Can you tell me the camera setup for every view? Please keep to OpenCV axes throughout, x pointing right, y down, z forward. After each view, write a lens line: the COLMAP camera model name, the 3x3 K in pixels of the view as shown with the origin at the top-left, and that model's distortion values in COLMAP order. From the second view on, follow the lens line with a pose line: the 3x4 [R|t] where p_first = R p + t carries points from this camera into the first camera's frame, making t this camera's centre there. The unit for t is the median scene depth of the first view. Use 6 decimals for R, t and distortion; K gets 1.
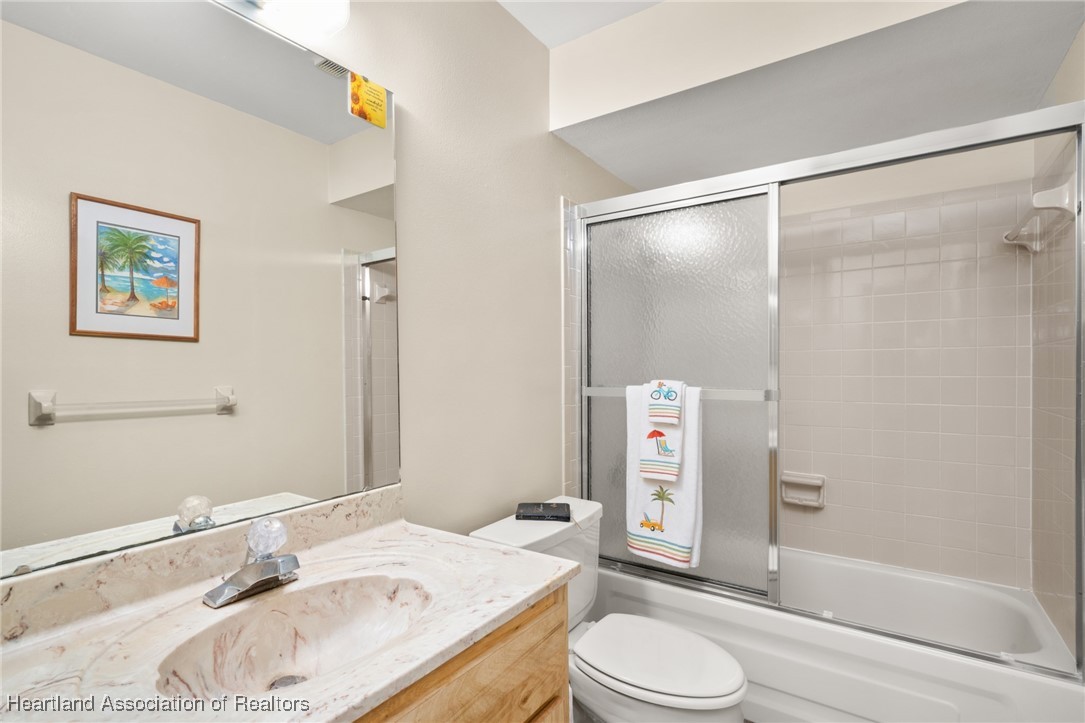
lens RADIAL K [[503.1, 0, 547.4], [0, 503.1, 378.5], [0, 0, 1]] dist [0.002536, 0.000356]
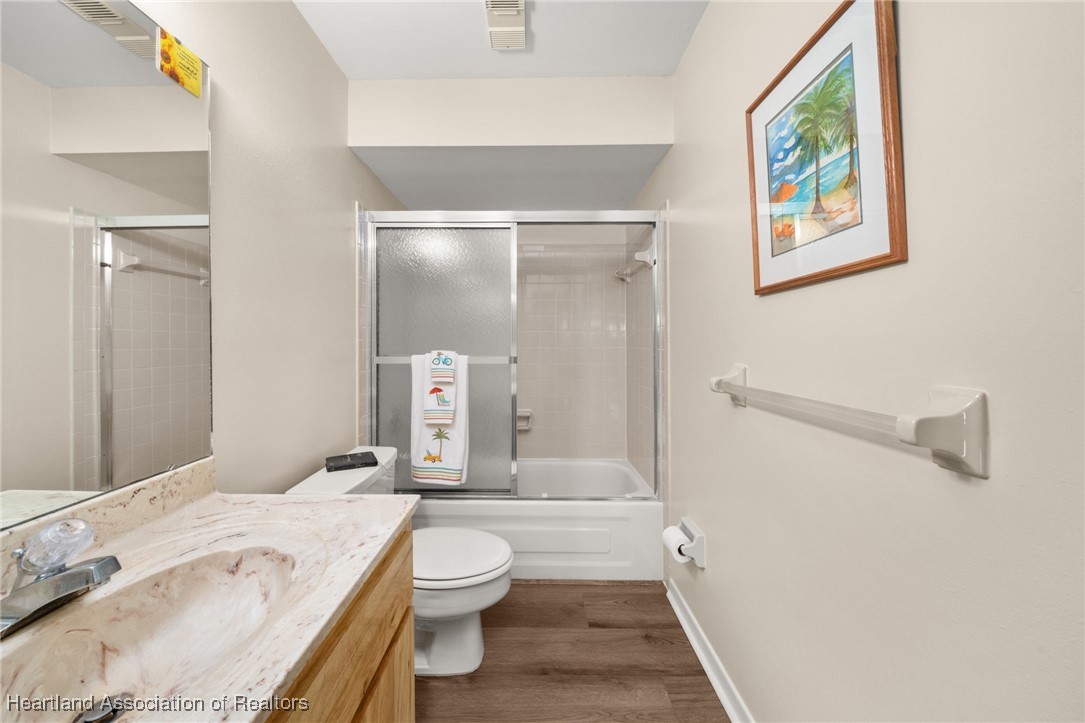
lens RADIAL K [[362.3, 0, 528.0], [0, 362.3, 344.5], [0, 0, 1]] dist [-0.001431, -0.000054]
pose [[0.848065, 0.001865, 0.529888, -0.099529], [0.005123, 0.999918, -0.011718, -0.000706], [-0.529867, 0.012652, 0.847986, 0.040362]]
